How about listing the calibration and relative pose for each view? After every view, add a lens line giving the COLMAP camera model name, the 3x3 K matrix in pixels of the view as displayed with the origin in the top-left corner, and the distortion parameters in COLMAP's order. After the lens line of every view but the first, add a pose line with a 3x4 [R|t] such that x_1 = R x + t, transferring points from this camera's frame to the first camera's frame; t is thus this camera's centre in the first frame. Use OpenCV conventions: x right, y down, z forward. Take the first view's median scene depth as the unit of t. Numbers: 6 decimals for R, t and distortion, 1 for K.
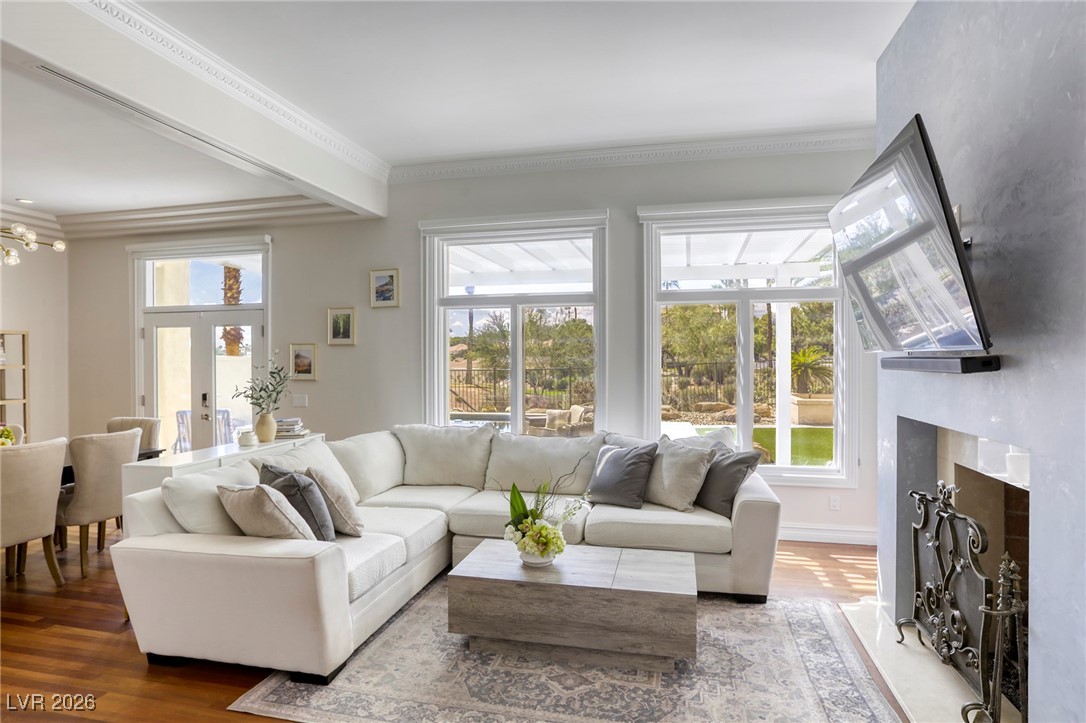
lens RADIAL K [[601.0, 0, 543.0], [0, 601.0, 361.5], [0, 0, 1]] dist [-0.019488, -0.000057]
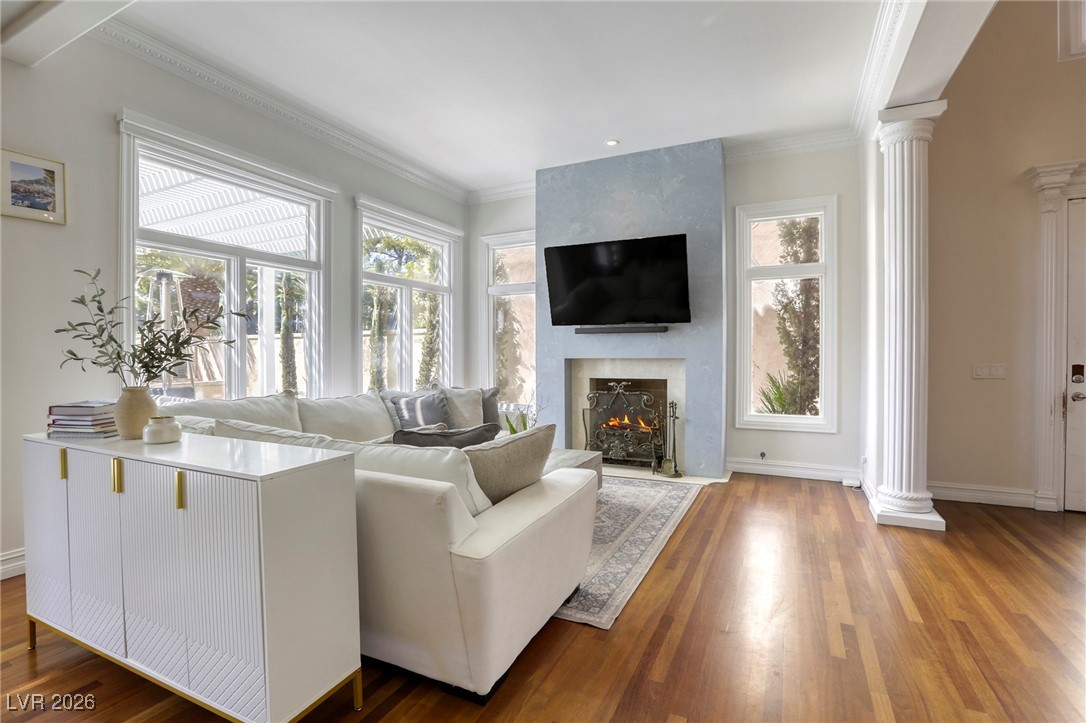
lens RADIAL K [[509.2, 0, 527.1], [0, 509.2, 358.5], [0, 0, 1]] dist [-0.049561, 0.021514]
pose [[0.237665, -0.005401, 0.971332, -1.301023], [0.001661, 0.999985, 0.005154, 0.094806], [-0.971346, 0.000388, 0.237671, 0.851021]]
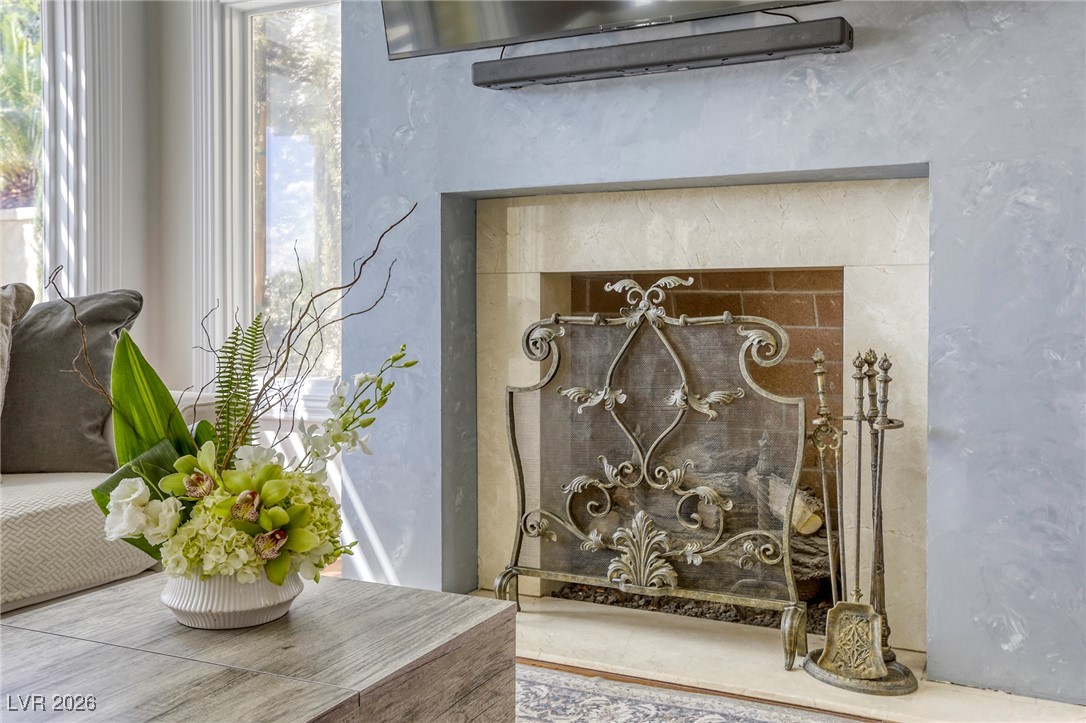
lens RADIAL K [[1025.1, 0, 545.1], [0, 1025.1, 312.2], [0, 0, 1]] dist [0.049790, 0.001275]
pose [[0.226700, -0.004792, 0.973953, -0.292185], [-0.001592, 0.999985, 0.005291, 0.222637], [-0.973963, -0.002750, 0.226688, 0.846013]]
